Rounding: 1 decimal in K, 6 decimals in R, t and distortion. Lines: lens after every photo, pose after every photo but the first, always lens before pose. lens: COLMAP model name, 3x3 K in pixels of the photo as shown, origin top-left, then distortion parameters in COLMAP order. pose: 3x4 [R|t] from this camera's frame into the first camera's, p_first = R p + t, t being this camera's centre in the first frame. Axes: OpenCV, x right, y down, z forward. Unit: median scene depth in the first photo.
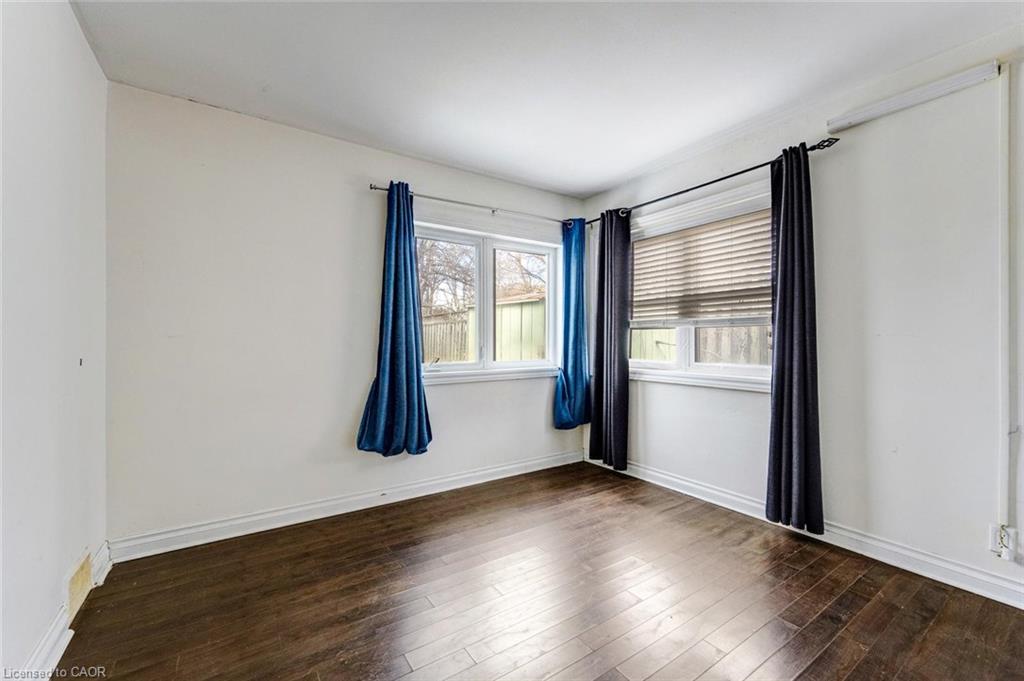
lens RADIAL K [[414.6, 0, 512.0], [0, 414.6, 340.5], [0, 0, 1]] dist [0.000344, 0.000144]
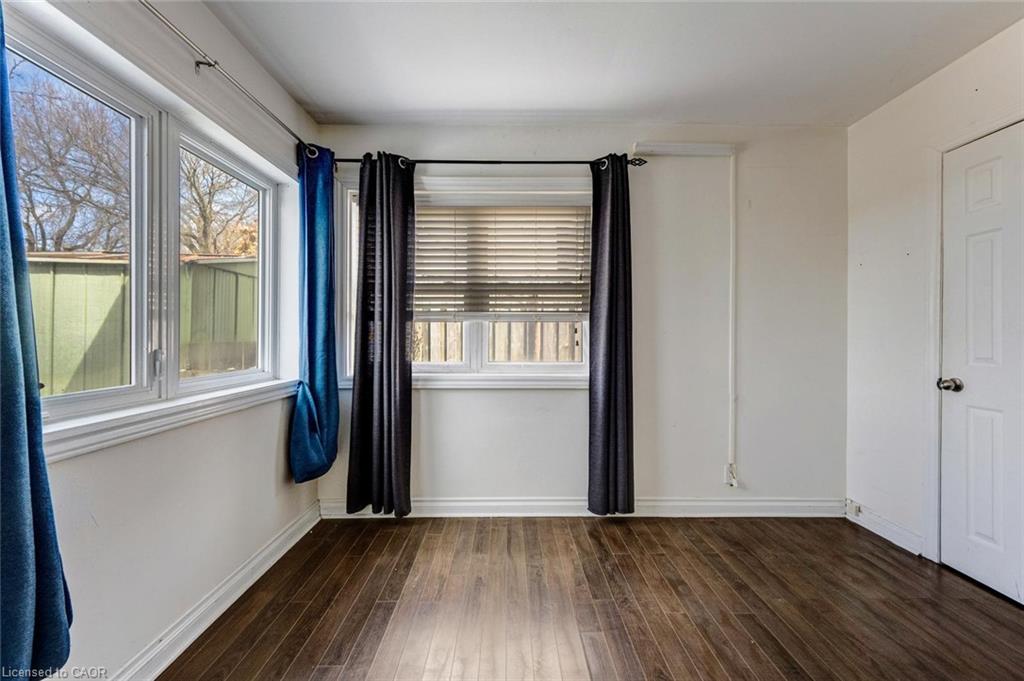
lens RADIAL K [[414.4, 0, 512.0], [0, 414.4, 332.9], [0, 0, 1]] dist [0.000478, 0.000189]
pose [[0.549998, 0.007349, 0.835134, -0.244528], [-0.002074, 0.999970, -0.007434, -0.001054], [-0.835164, 0.002357, 0.549996, 0.444813]]
